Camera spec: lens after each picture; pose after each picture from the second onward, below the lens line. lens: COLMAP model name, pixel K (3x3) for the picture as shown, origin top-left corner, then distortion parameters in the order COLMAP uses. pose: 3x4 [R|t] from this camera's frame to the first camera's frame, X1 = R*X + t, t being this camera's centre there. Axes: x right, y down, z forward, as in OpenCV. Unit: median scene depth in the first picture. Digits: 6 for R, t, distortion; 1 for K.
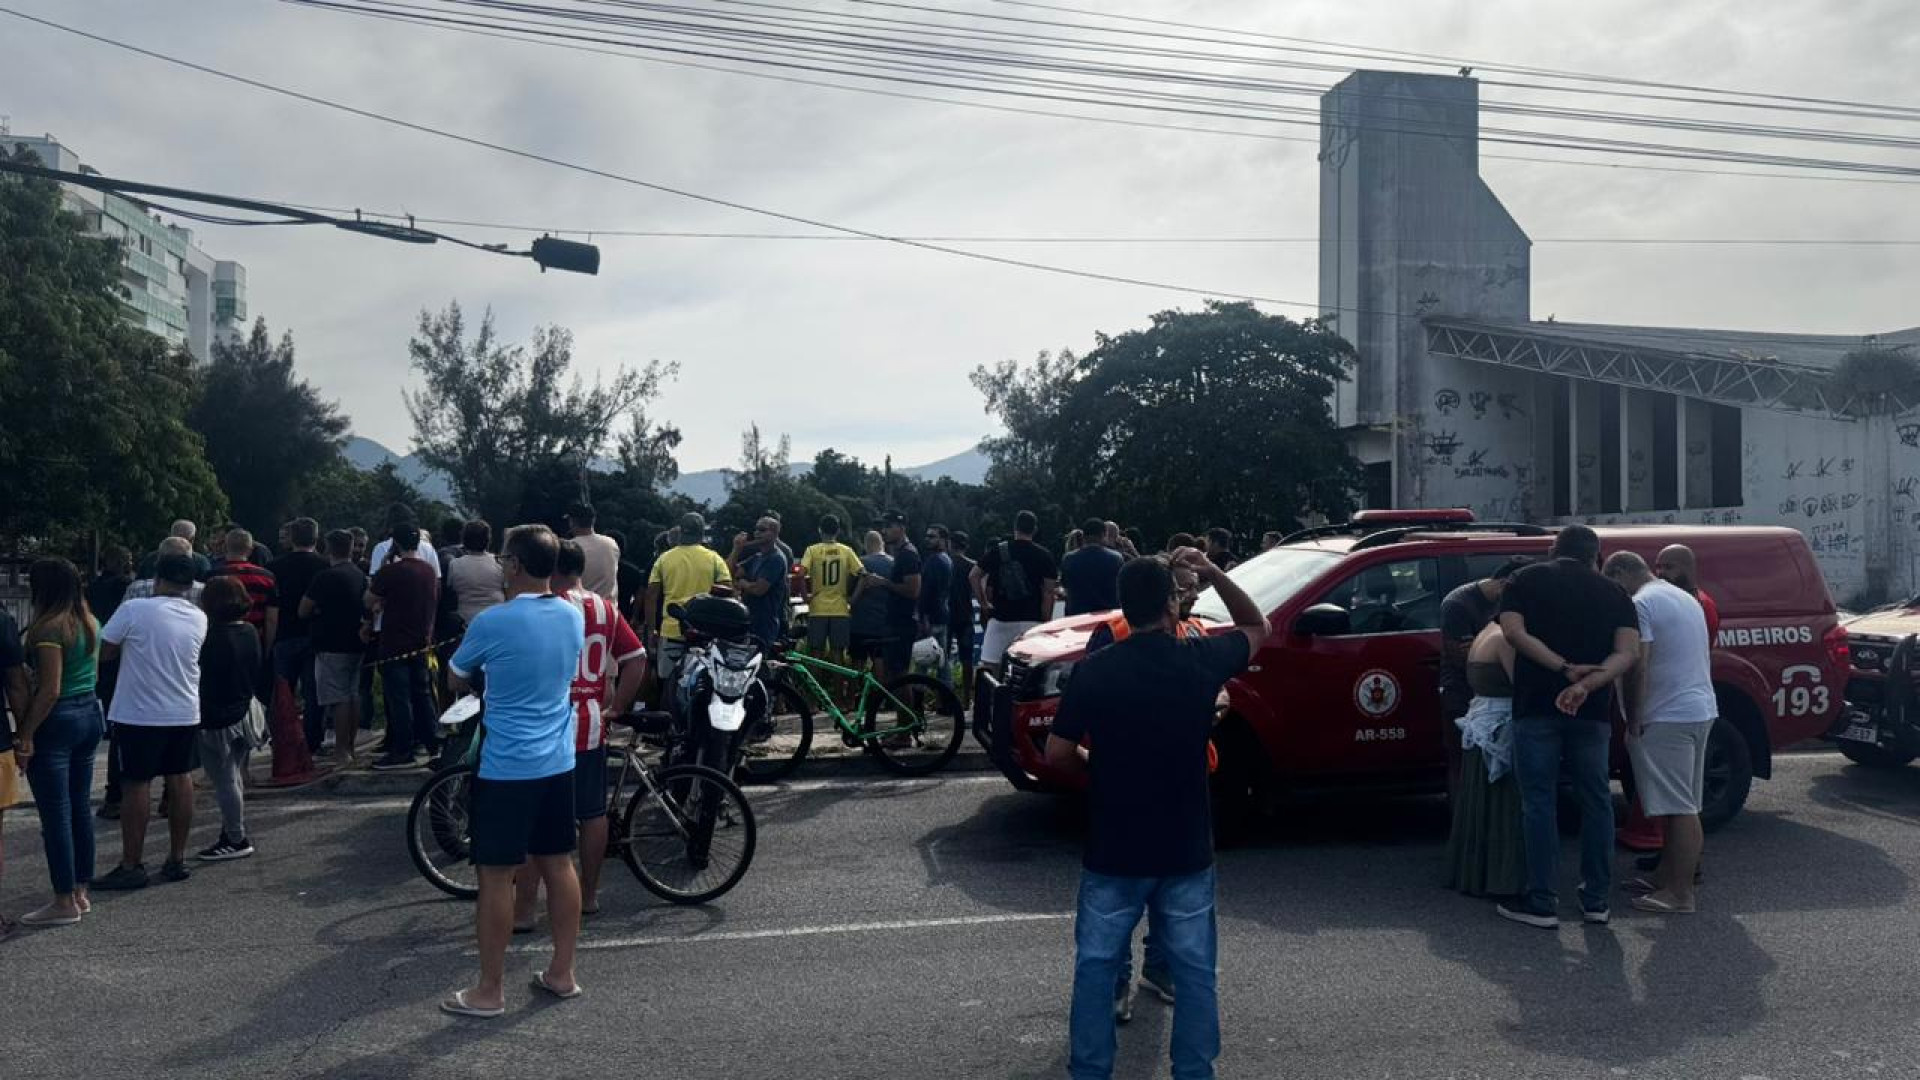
lens RADIAL K [[1368.8, 0, 960.0], [0, 1368.8, 540.0], [0, 0, 1]] dist [0.062516, -0.001785]
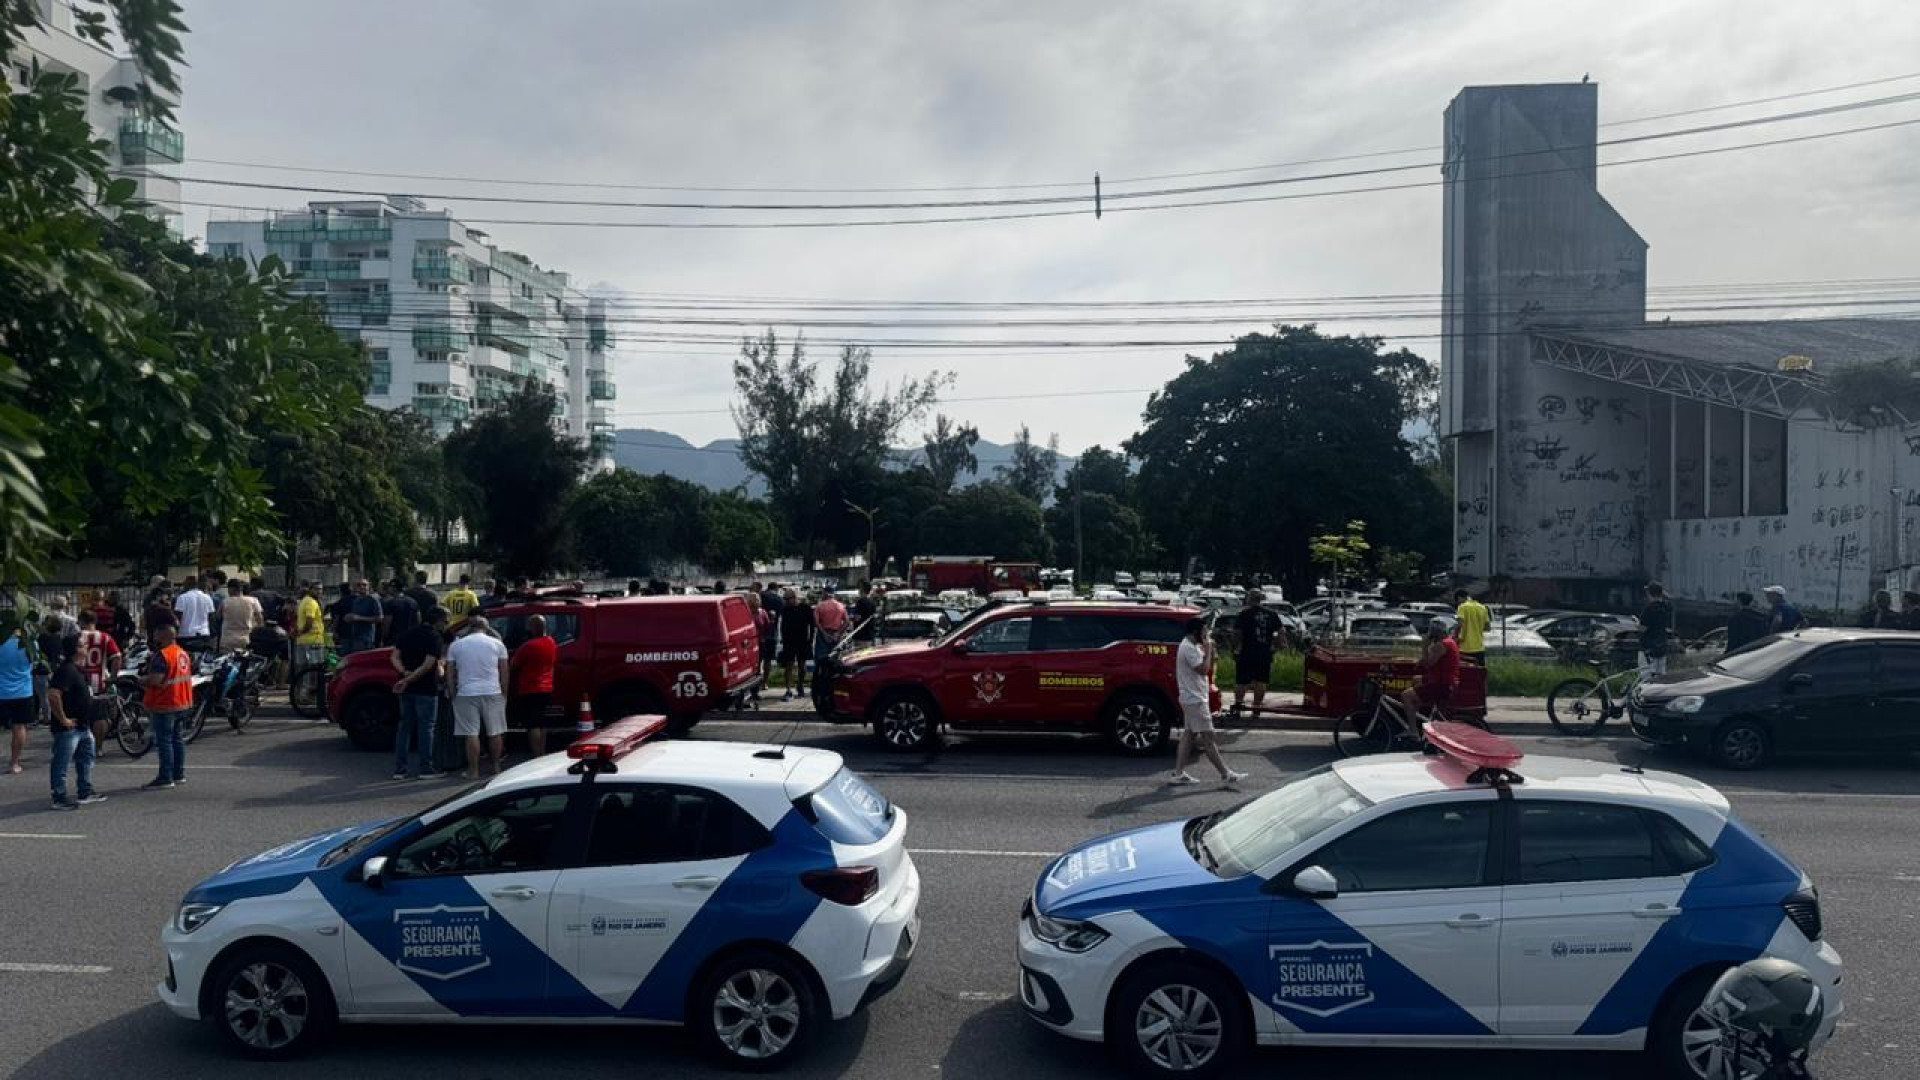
lens RADIAL K [[1368.8, 0, 960.0], [0, 1368.8, 540.0], [0, 0, 1]] dist [0.062516, -0.001785]
pose [[0.957029, 0.000763, -0.289991, 0.230939], [0.003361, 0.999900, 0.013722, -0.017798], [0.289972, -0.014107, 0.956931, -0.107160]]
